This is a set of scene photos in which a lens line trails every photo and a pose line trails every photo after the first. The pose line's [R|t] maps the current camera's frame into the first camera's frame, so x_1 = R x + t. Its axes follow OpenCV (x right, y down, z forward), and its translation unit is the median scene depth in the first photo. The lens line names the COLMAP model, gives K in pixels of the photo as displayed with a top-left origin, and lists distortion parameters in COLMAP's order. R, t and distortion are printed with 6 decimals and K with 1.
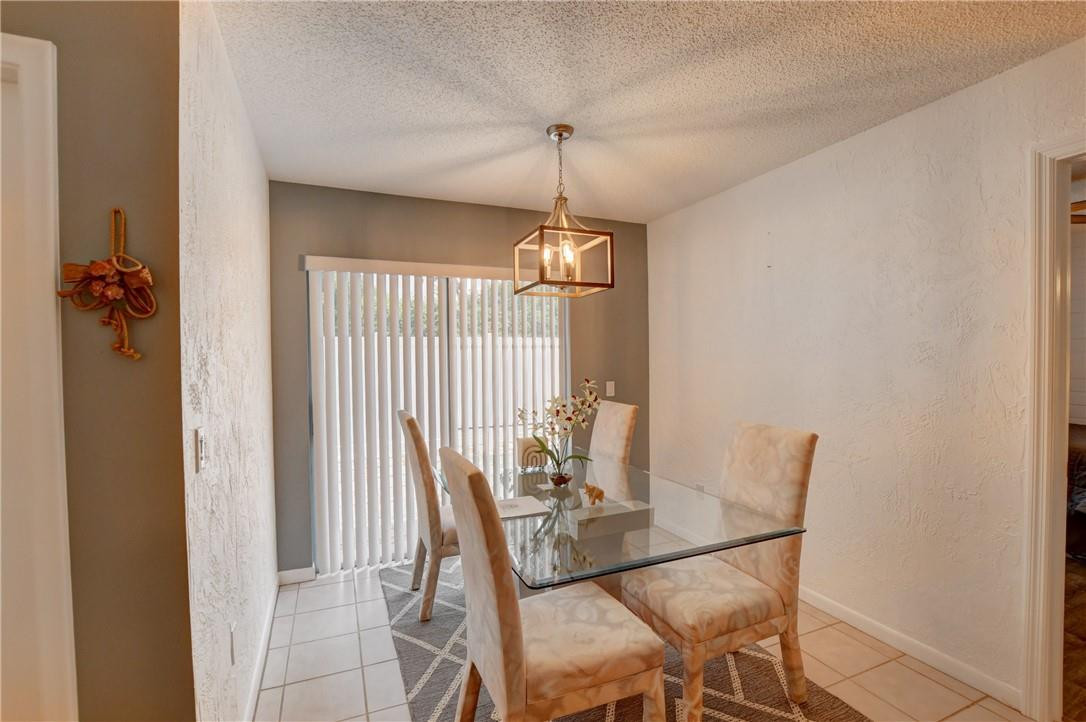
lens RADIAL K [[490.1, 0, 541.6], [0, 490.1, 365.8], [0, 0, 1]] dist [-0.027056, 0.002152]
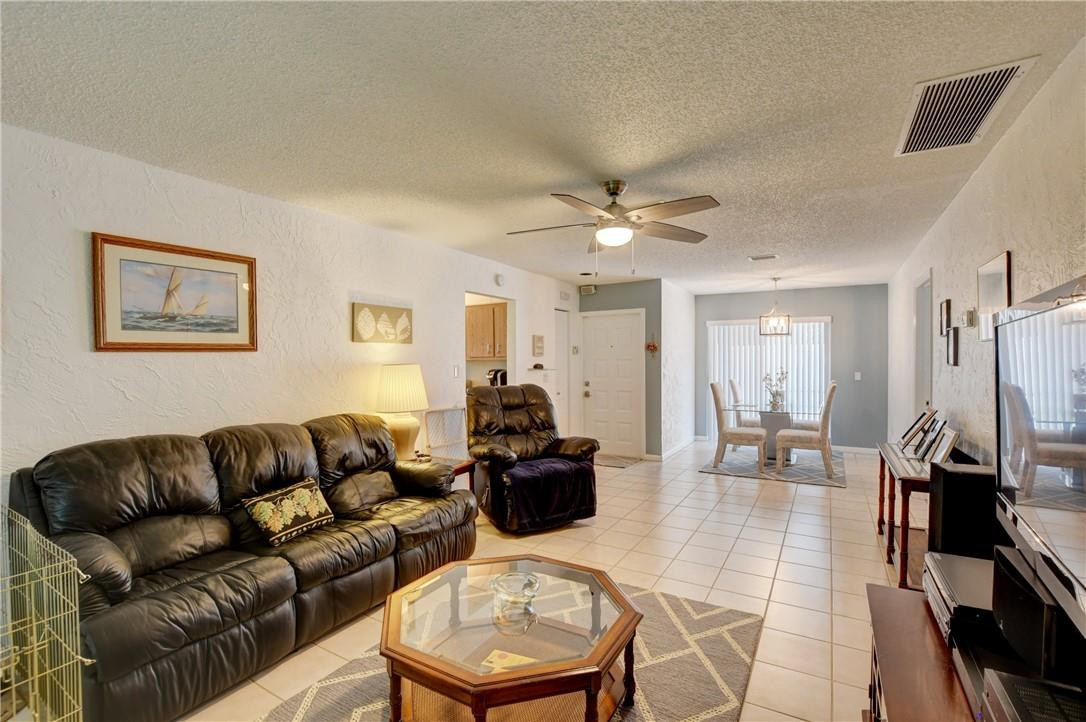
lens RADIAL K [[490.1, 0, 541.6], [0, 490.1, 365.8], [0, 0, 1]] dist [-0.027056, 0.002152]
pose [[0.593190, 0.018942, -0.804840, 1.886516], [-0.017870, 0.999787, 0.010359, 0.020909], [0.804864, 0.008238, 0.593401, -2.190912]]
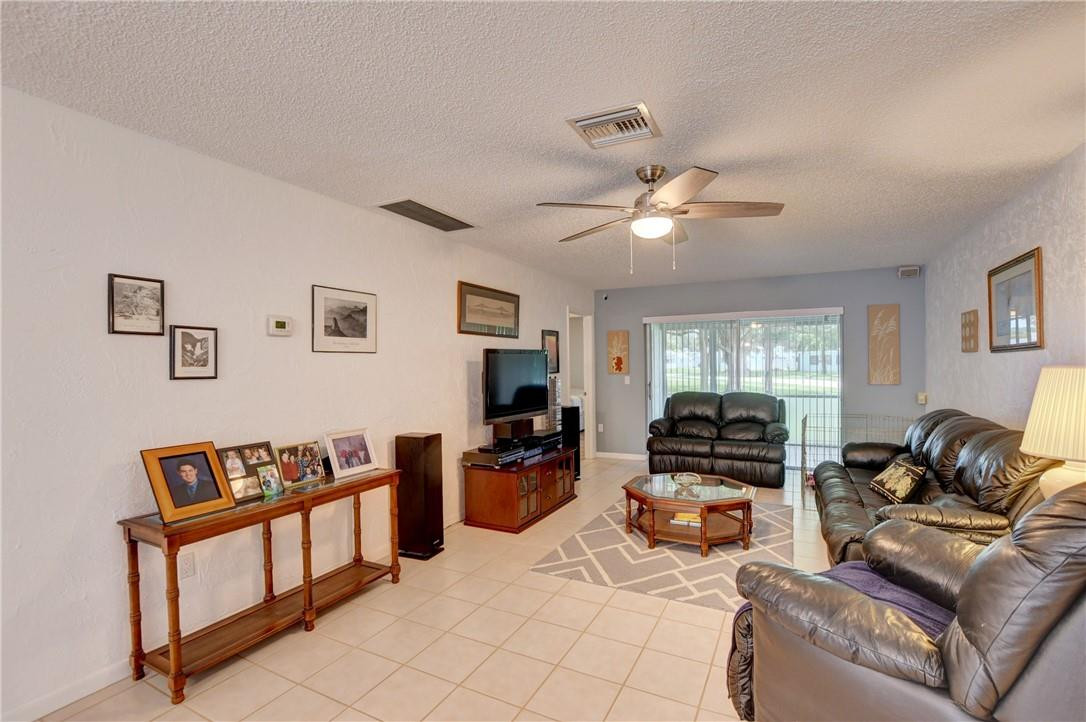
lens RADIAL K [[490.1, 0, 541.6], [0, 490.1, 365.8], [0, 0, 1]] dist [-0.027056, 0.002152]
pose [[-0.638979, 0.014259, 0.769092, -0.228644], [0.032868, 0.999421, 0.008778, -0.006593], [-0.768522, 0.030888, -0.639077, 0.207798]]
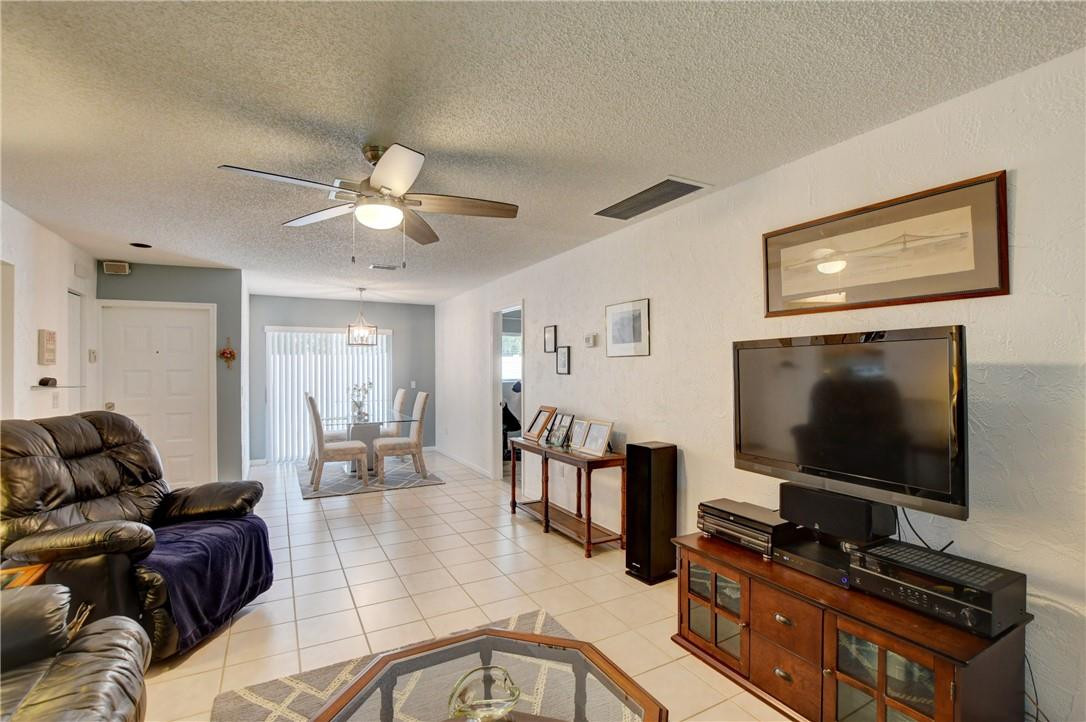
lens RADIAL K [[490.1, 0, 541.6], [0, 490.1, 365.8], [0, 0, 1]] dist [-0.027056, 0.002152]
pose [[0.995283, 0.007810, 0.096700, 1.006612], [-0.005509, 0.999696, -0.024039, 0.029399], [-0.096858, 0.023392, 0.995023, -2.361189]]
